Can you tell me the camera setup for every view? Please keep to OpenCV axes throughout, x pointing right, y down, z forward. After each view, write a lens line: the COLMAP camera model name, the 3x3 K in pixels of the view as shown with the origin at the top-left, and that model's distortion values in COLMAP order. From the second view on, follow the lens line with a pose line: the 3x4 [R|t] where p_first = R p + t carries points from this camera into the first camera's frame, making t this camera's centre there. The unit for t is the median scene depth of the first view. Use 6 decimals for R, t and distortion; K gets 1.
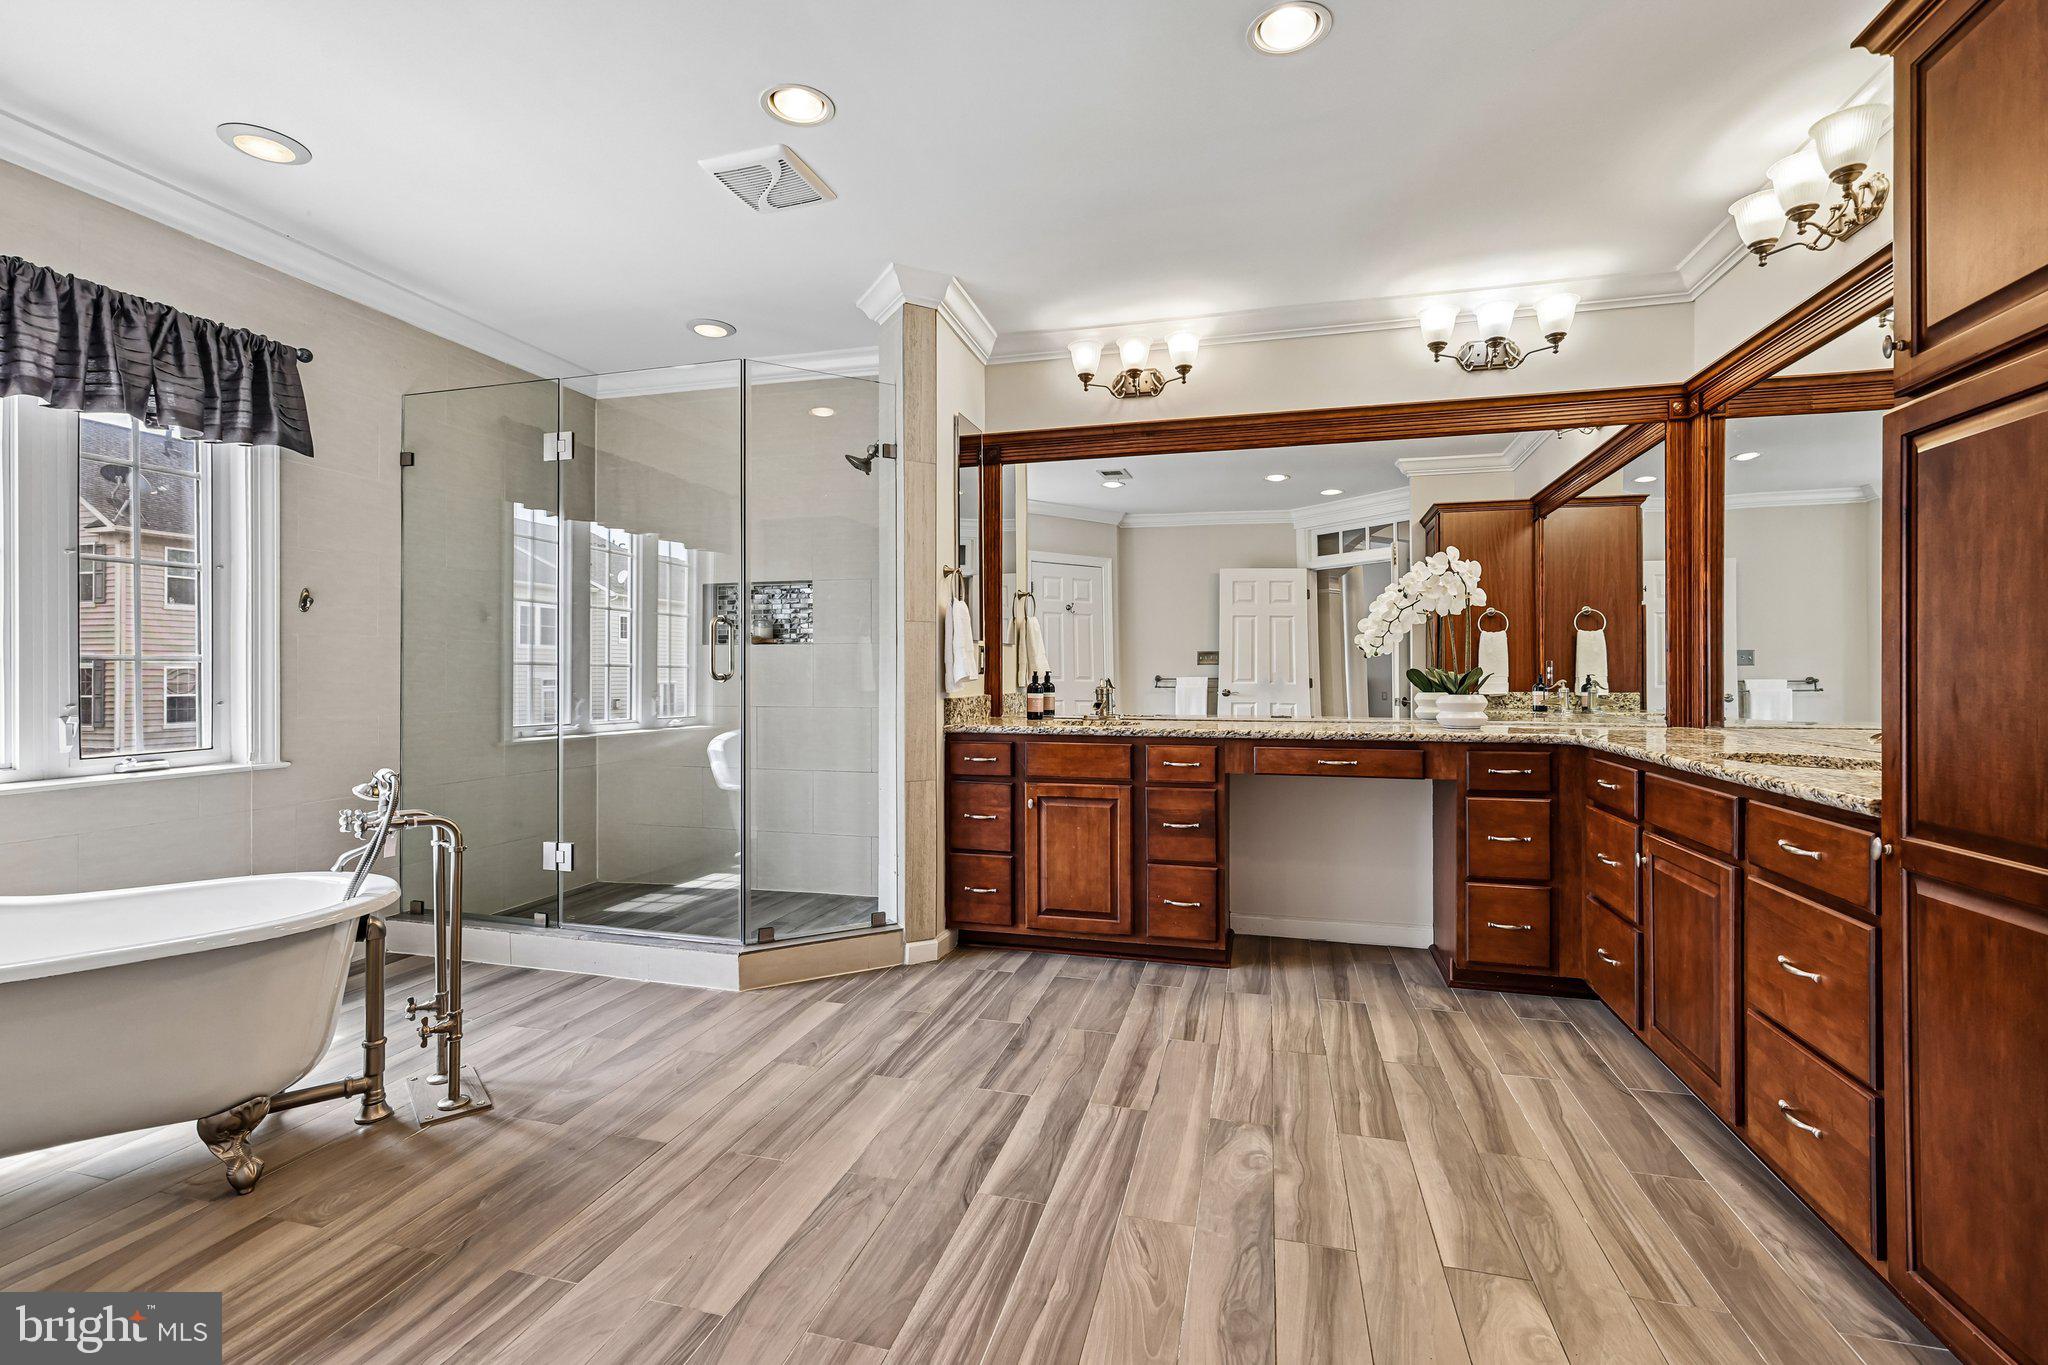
lens RADIAL K [[875.7, 0, 1024.0], [0, 875.7, 682.5], [0, 0, 1]] dist [-0.001225, -0.000141]
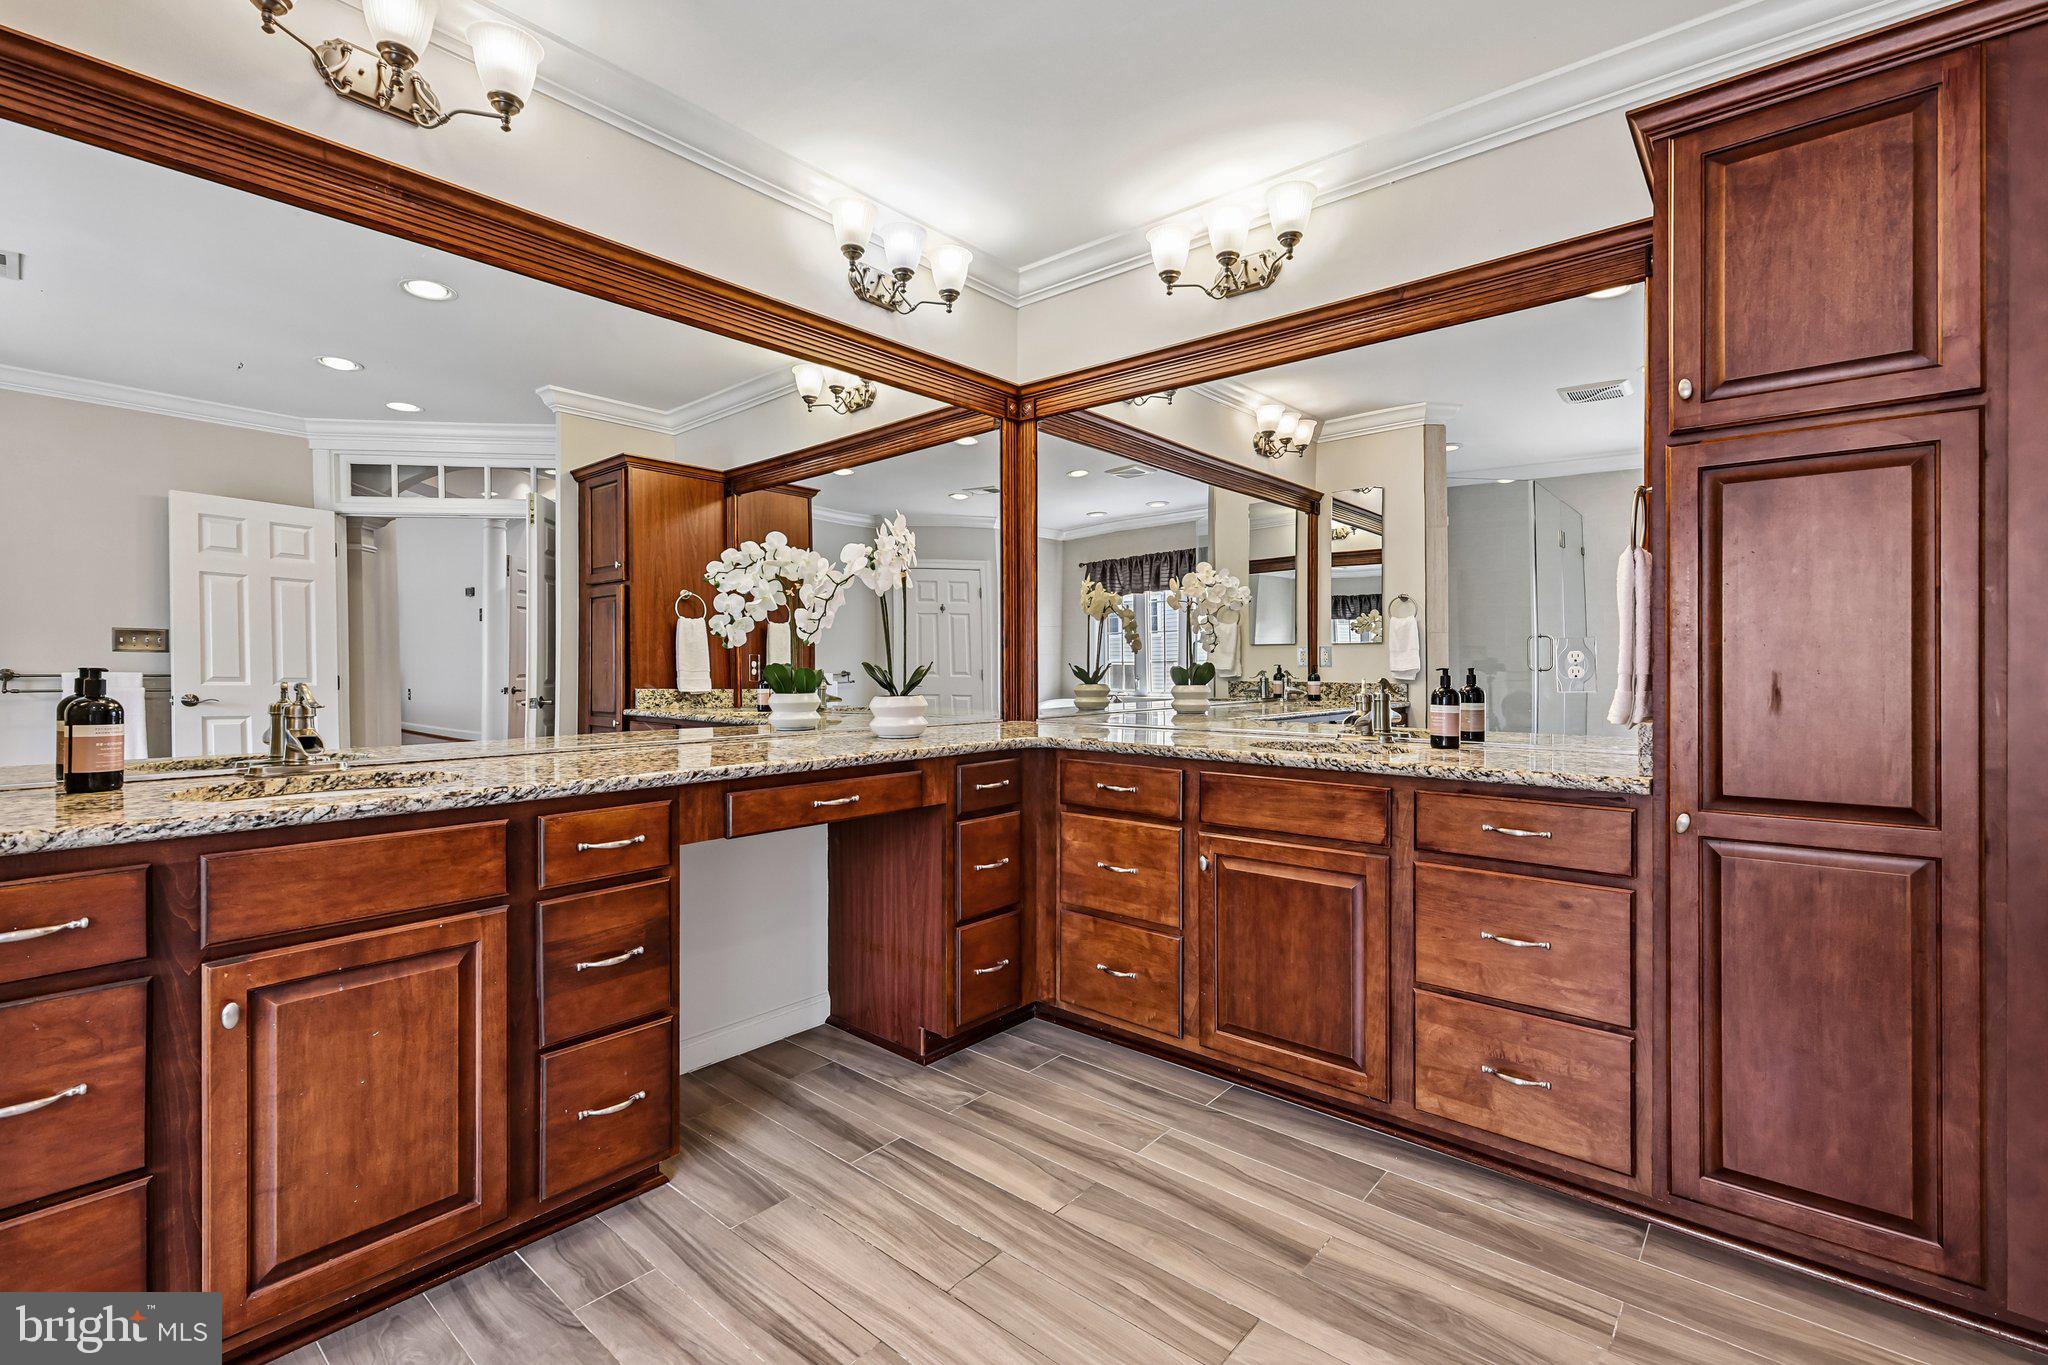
lens RADIAL K [[912.8, 0, 1021.1], [0, 912.8, 667.8], [0, 0, 1]] dist [0.001665, -0.000047]
pose [[0.438314, -0.005208, 0.898807, -0.206850], [0.010458, 0.999945, 0.000694, -0.010246], [-0.898761, 0.009096, 0.438345, 0.535558]]
